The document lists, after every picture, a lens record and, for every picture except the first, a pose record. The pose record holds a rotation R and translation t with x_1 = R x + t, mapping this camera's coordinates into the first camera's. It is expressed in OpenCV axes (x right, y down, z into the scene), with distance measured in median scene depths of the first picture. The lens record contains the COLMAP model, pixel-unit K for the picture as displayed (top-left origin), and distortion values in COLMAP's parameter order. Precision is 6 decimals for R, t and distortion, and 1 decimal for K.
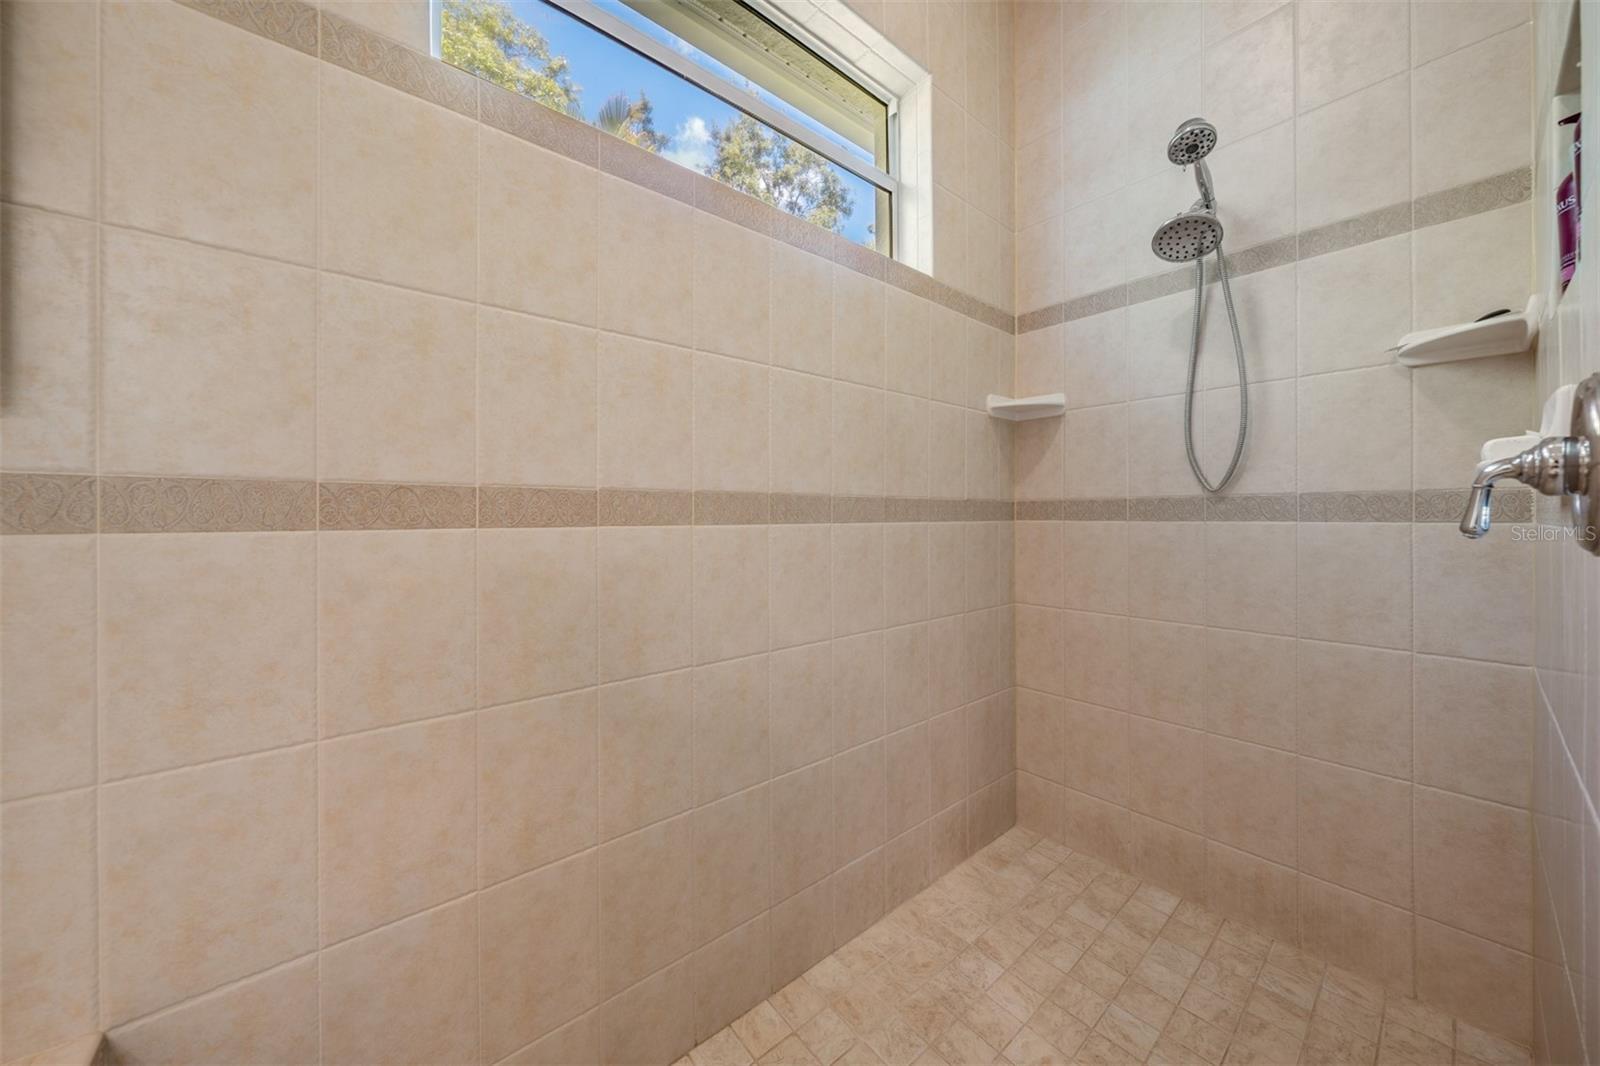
lens RADIAL K [[560.0, 0, 796.1], [0, 560.0, 515.9], [0, 0, 1]] dist [-0.008080, -0.000007]
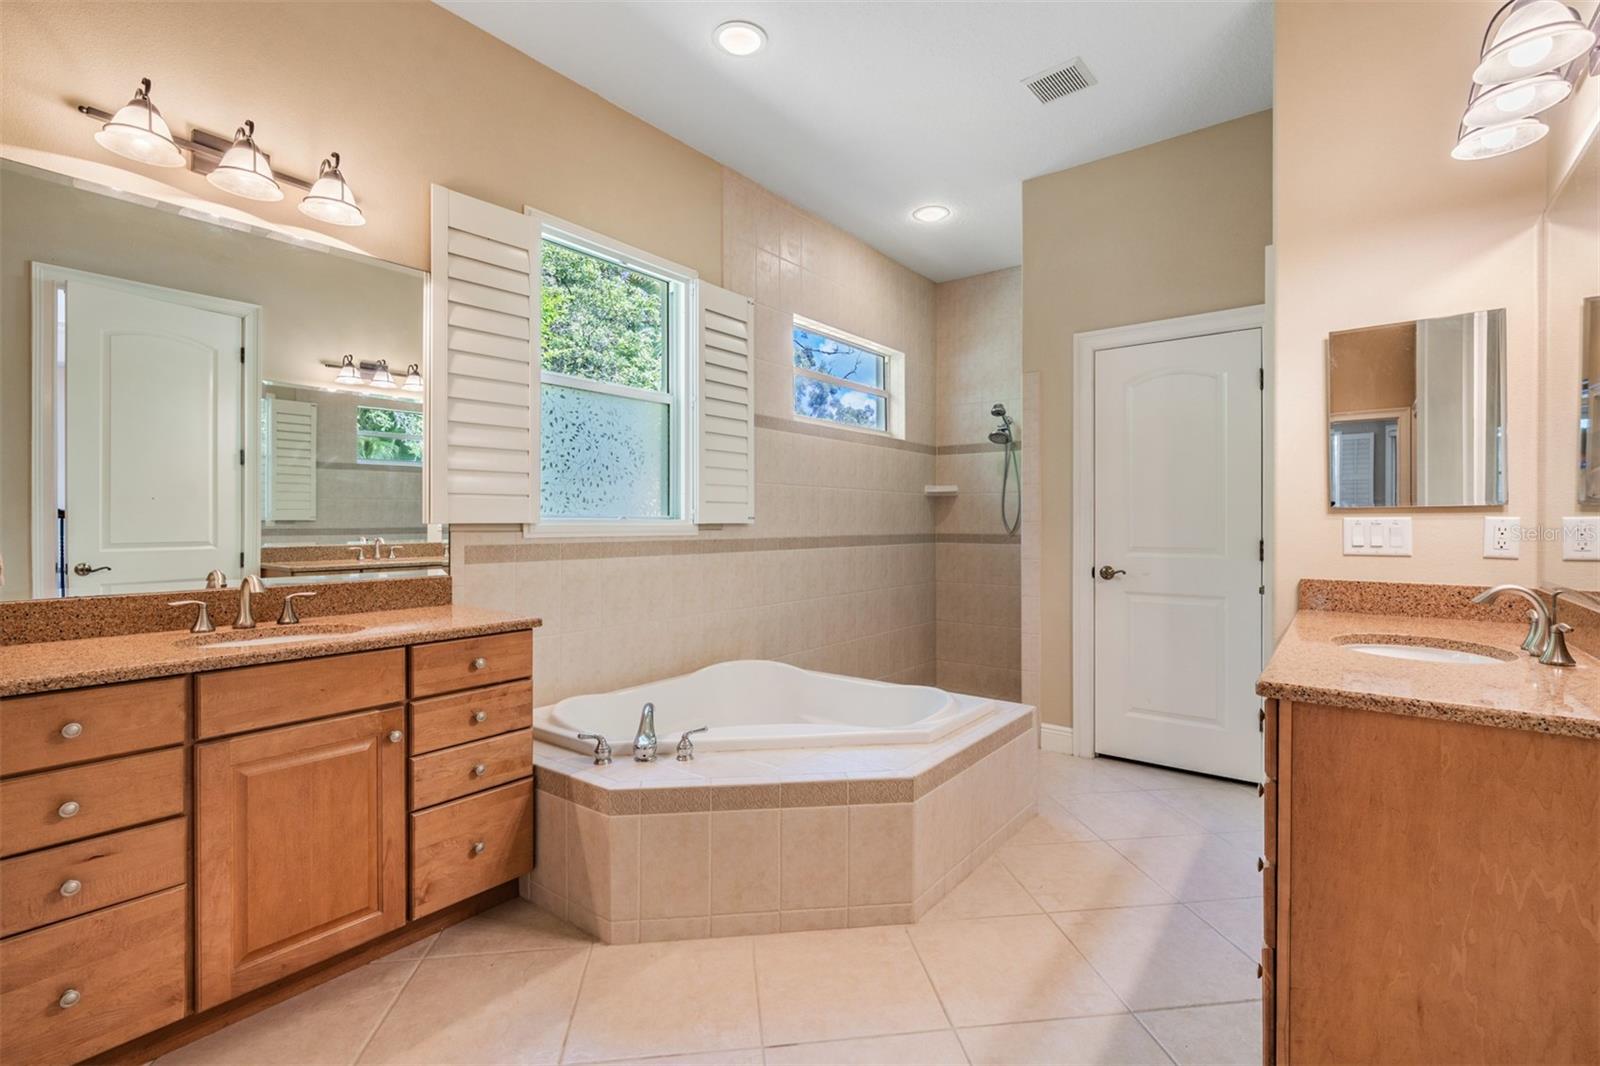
lens RADIAL K [[729.8, 0, 800.4], [0, 729.8, 524.9], [0, 0, 1]] dist [0.000234, 0.001006]
pose [[0.976971, 0.002077, 0.213364, -0.838607], [-0.003206, 0.999983, 0.004946, -0.084659], [-0.213350, -0.005516, 0.976960, -1.905649]]
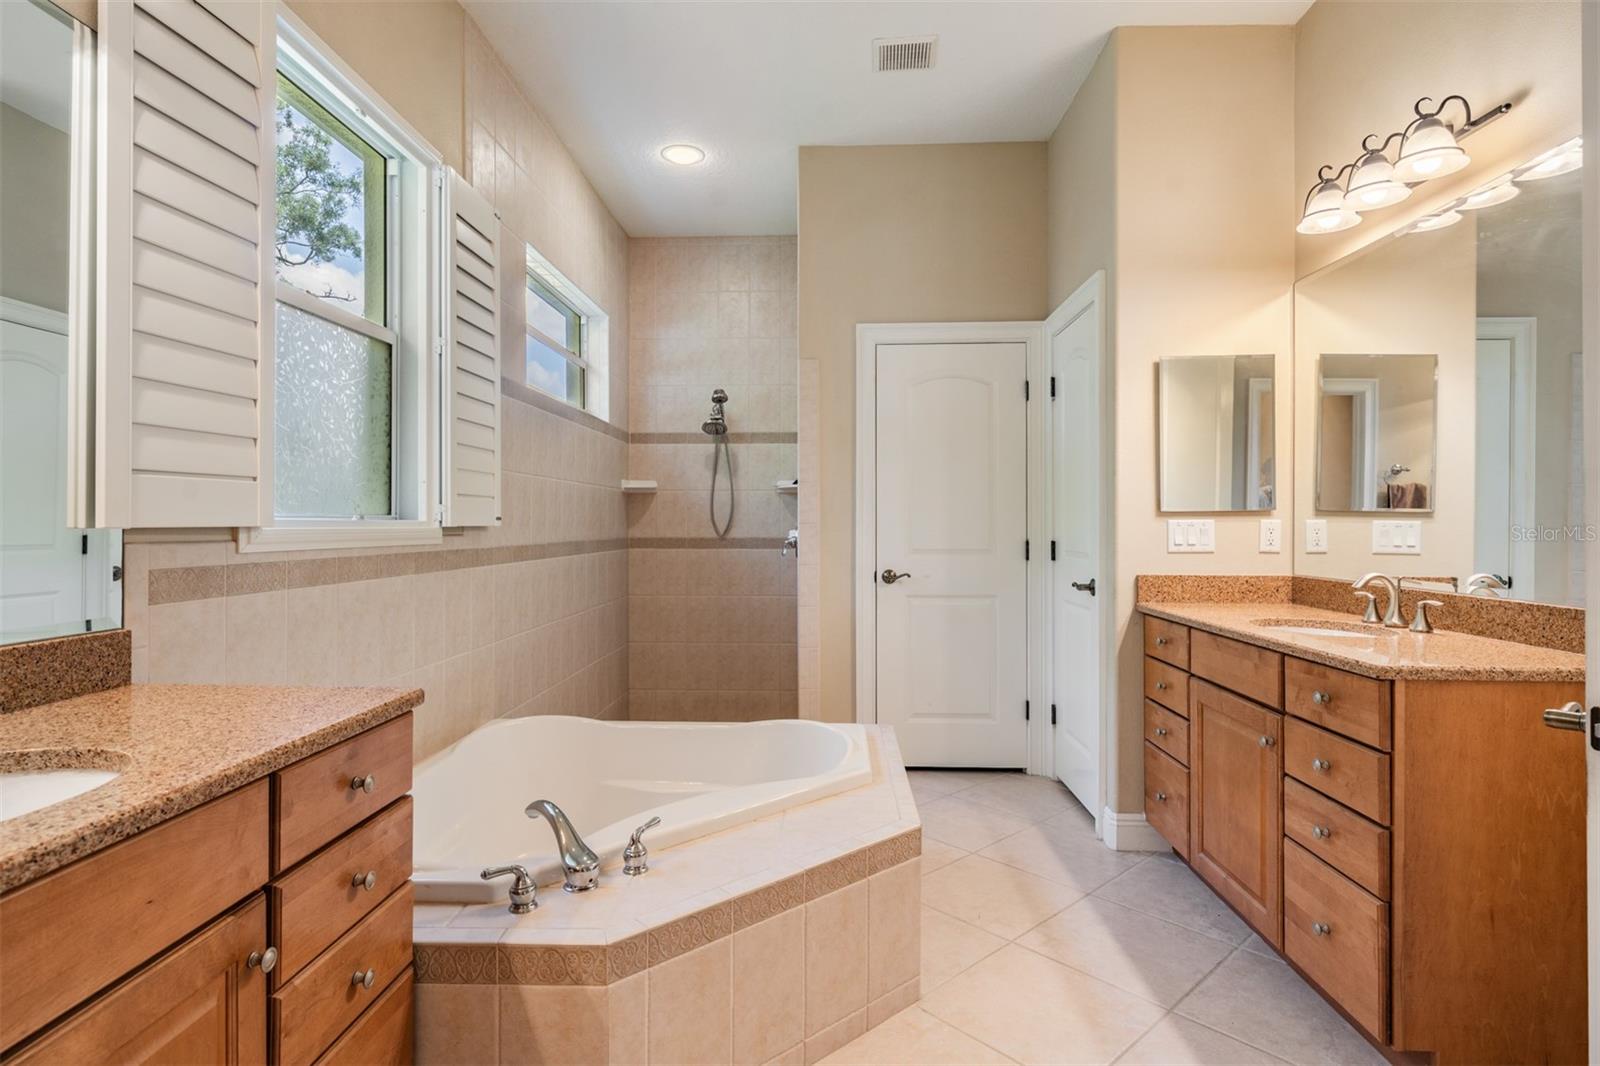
lens RADIAL K [[833.6, 0, 795.4], [0, 833.6, 520.6], [0, 0, 1]] dist [0.004816, -0.000424]
pose [[0.672661, 0.005193, 0.739932, -1.429842], [-0.002574, 0.999986, -0.004679, -0.082912], [-0.739946, 0.001243, 0.672665, -1.382635]]
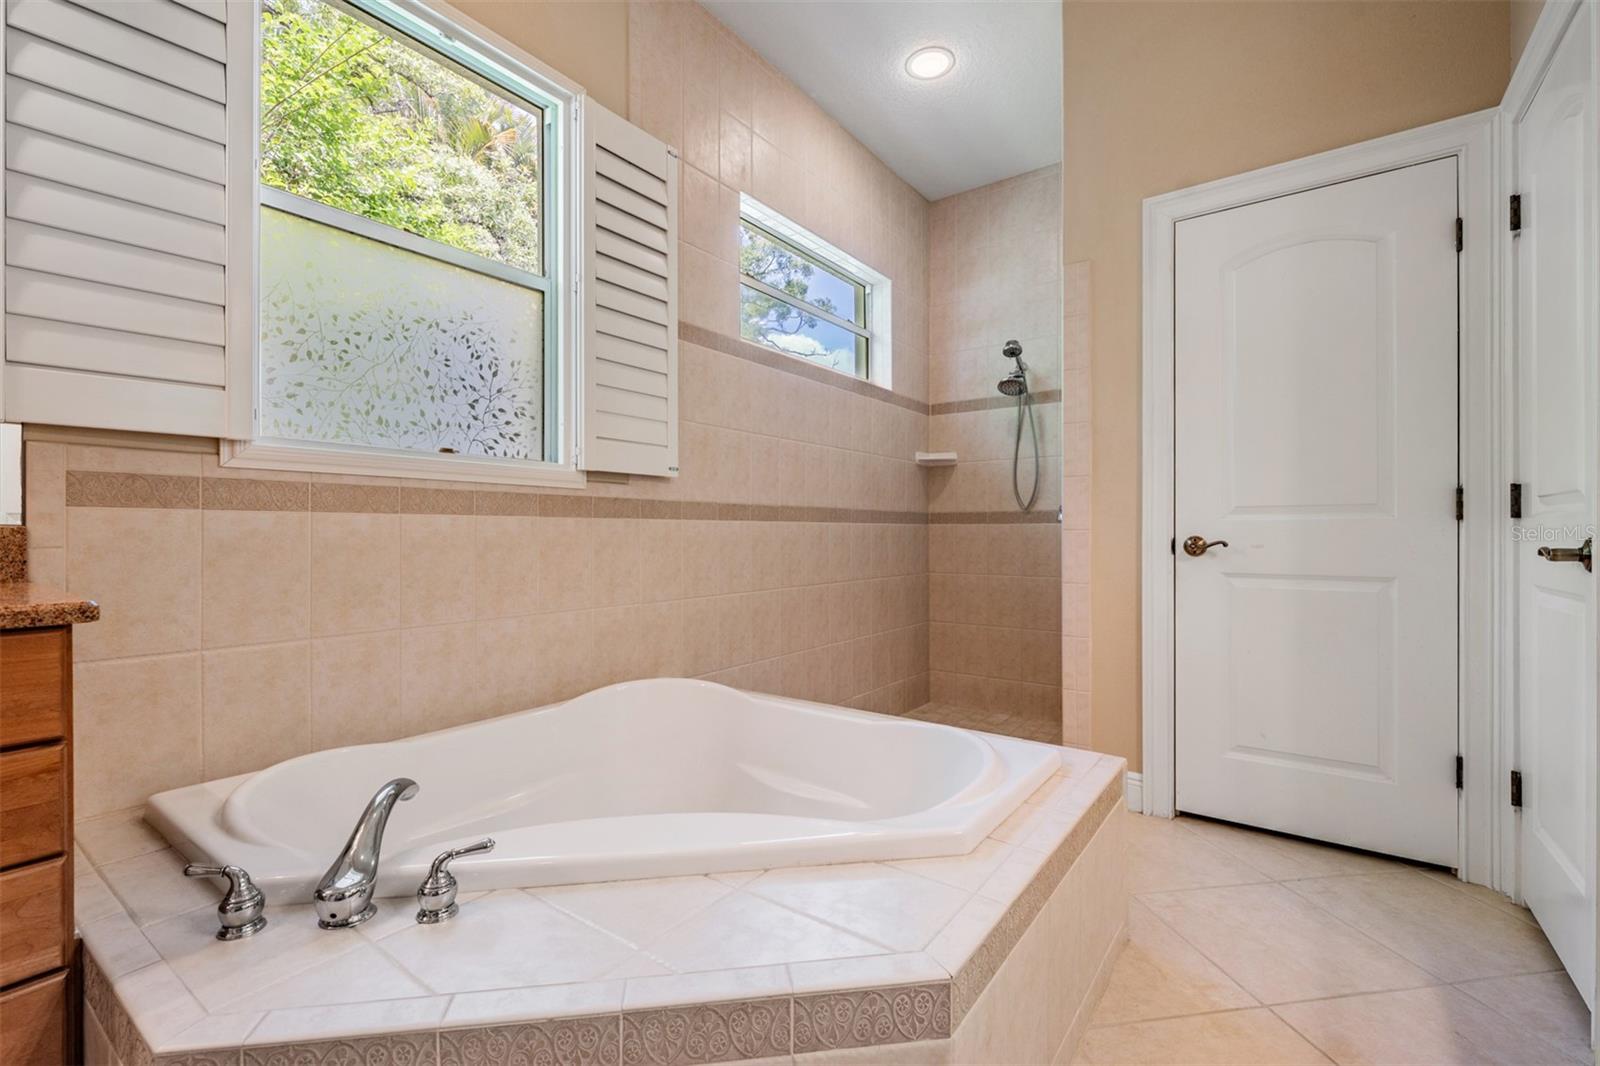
lens RADIAL K [[694.4, 0, 800.0], [0, 694.4, 533.0], [0, 0, 1]] dist [0.000031, -0.000158]
pose [[0.970904, 0.002235, 0.239459, -0.594098], [-0.002514, 0.999996, 0.000859, 0.040281], [-0.239456, -0.001436, 0.970906, -1.148244]]
